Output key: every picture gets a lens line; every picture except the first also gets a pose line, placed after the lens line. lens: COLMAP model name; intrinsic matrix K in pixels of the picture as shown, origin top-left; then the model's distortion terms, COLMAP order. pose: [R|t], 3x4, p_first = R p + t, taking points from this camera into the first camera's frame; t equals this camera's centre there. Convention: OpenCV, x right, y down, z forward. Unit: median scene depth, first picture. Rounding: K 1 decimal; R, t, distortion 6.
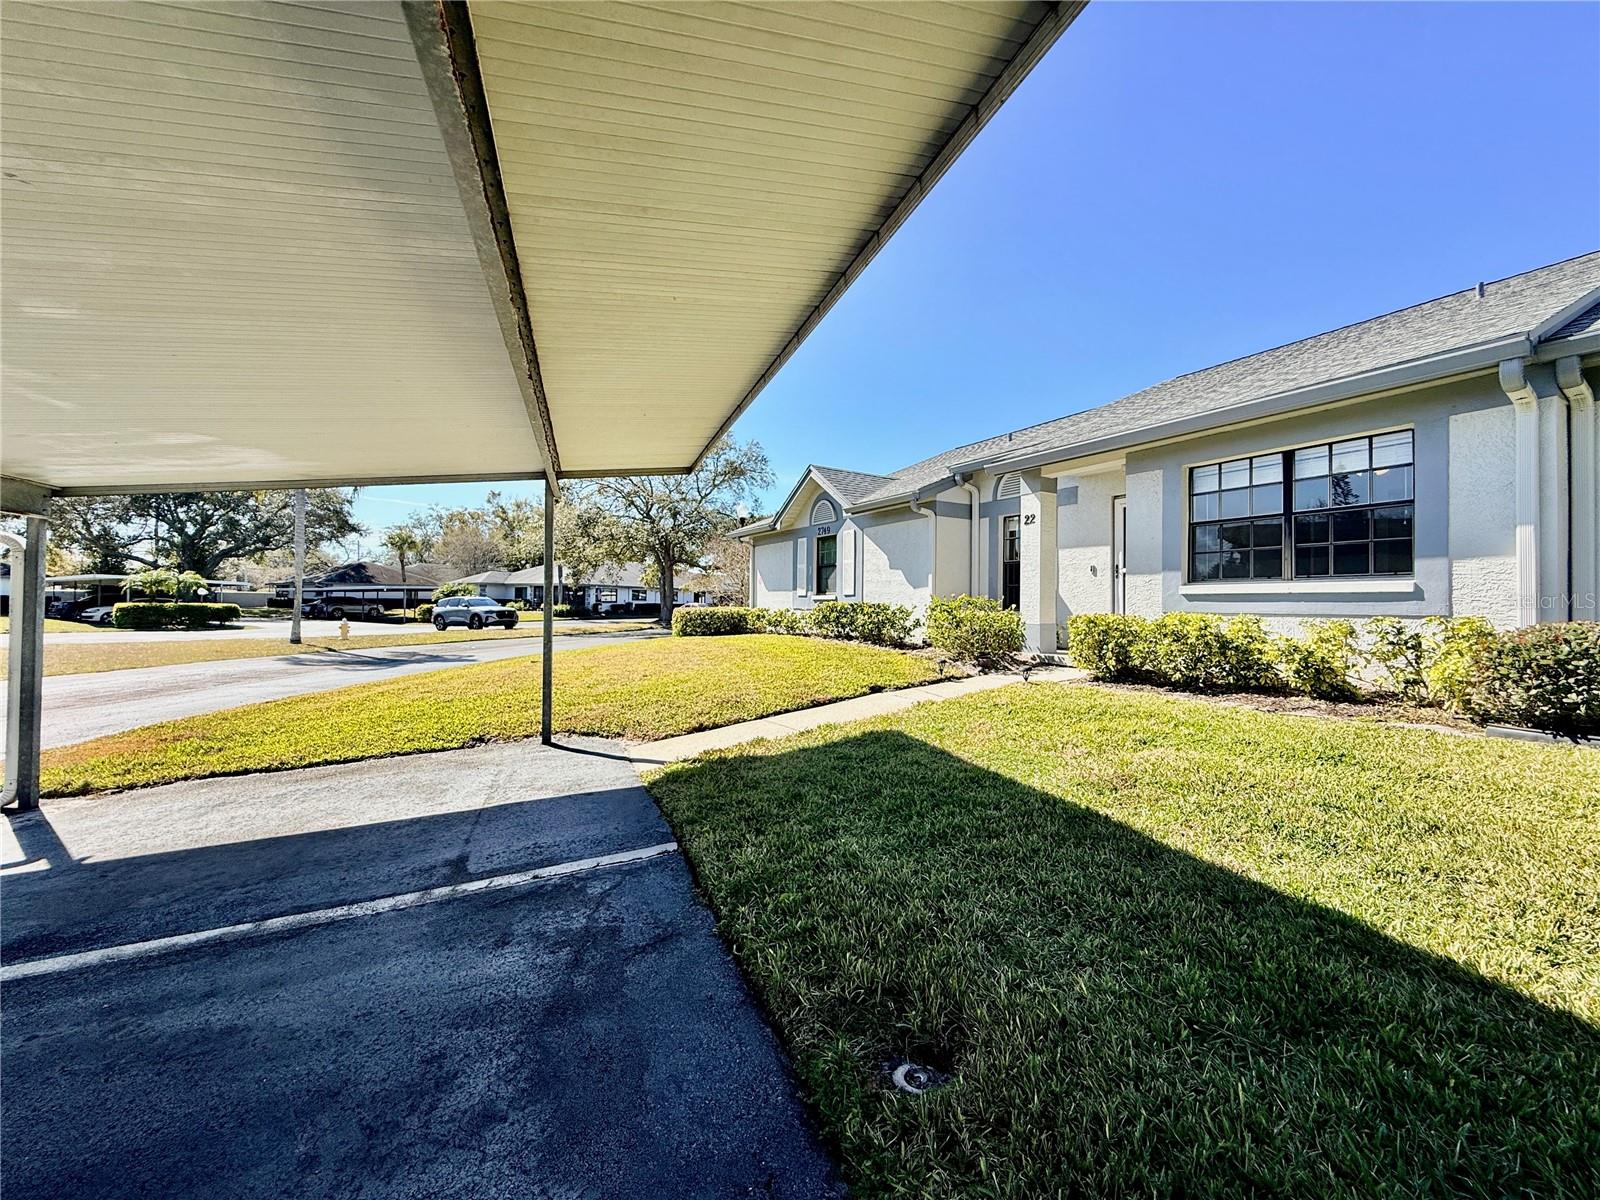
lens RADIAL K [[651.6, 0, 800.0], [0, 651.6, 600.0], [0, 0, 1]] dist [0.002729, 0.000353]
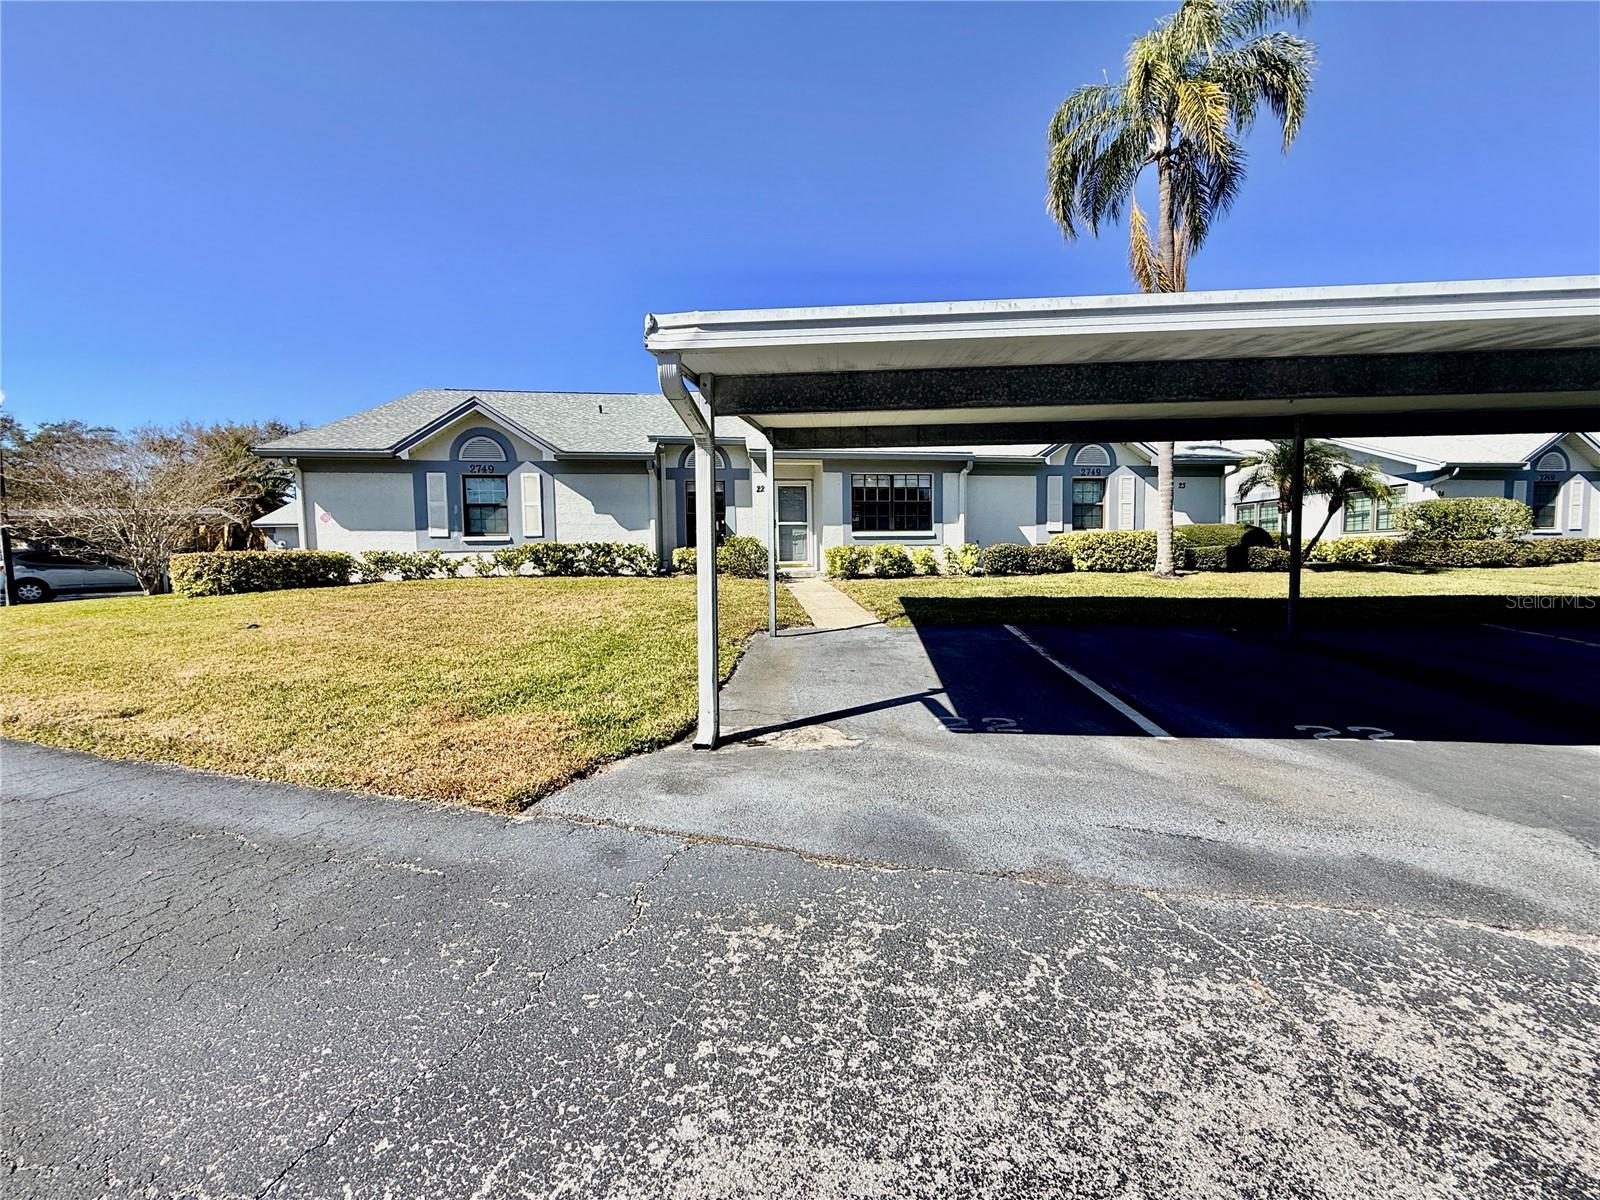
lens RADIAL K [[651.6, 0, 800.0], [0, 651.6, 600.0], [0, 0, 1]] dist [0.002729, 0.000353]
pose [[0.338243, -0.062964, 0.938950, -0.742878], [0.009792, 0.997941, 0.063392, 0.031145], [-0.941008, -0.012248, 0.338163, 0.241677]]
